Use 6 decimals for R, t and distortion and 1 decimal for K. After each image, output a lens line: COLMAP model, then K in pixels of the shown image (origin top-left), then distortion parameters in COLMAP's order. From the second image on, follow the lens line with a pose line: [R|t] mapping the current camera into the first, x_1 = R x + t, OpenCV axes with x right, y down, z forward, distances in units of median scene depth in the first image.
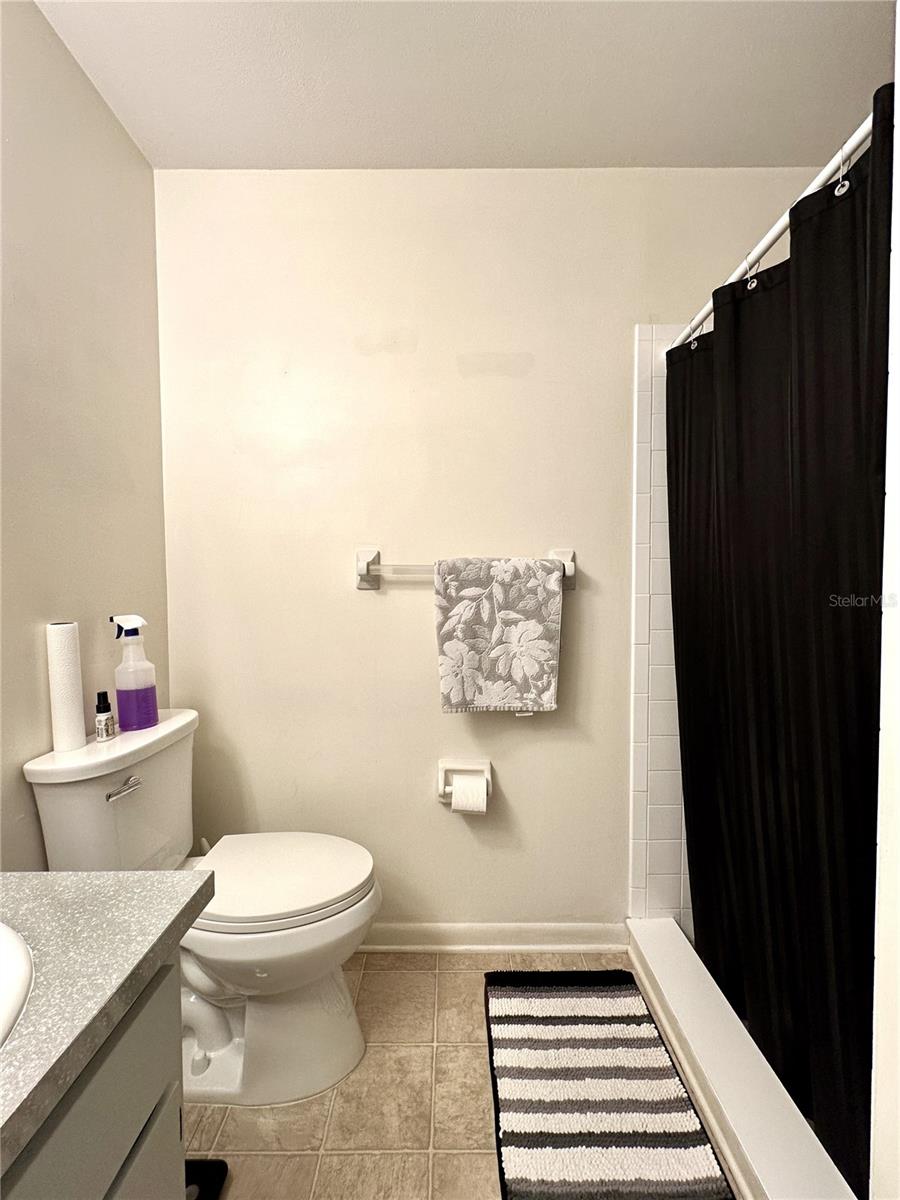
lens RADIAL K [[481.3, 0, 448.7], [0, 481.3, 597.1], [0, 0, 1]] dist [0.002626, 0.000066]
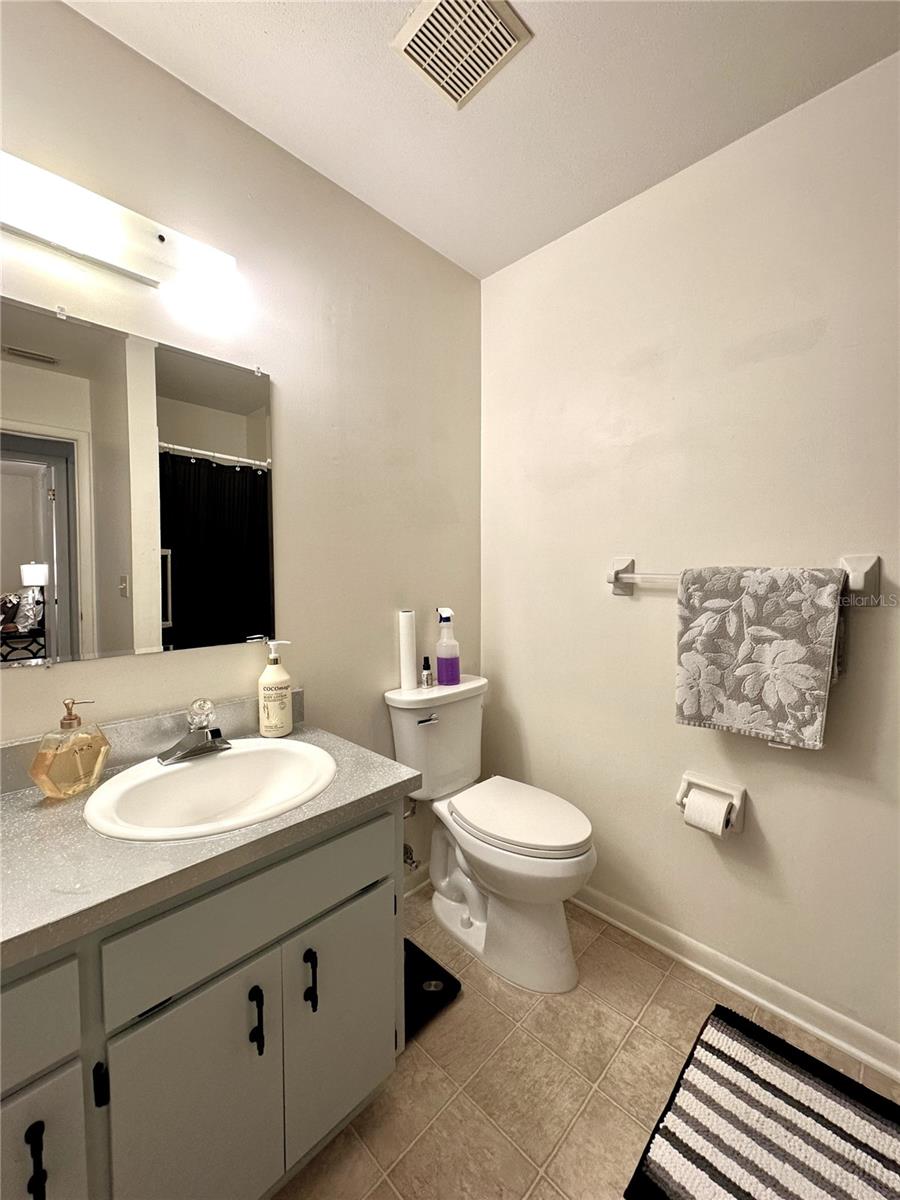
lens RADIAL K [[481.3, 0, 447.4], [0, 481.3, 597.5], [0, 0, 1]] dist [0.002626, 0.000066]
pose [[0.713173, 0.043899, -0.699612, 0.334755], [-0.026463, 0.999012, 0.035710, -0.042634], [0.700488, -0.006954, 0.713630, -0.048535]]
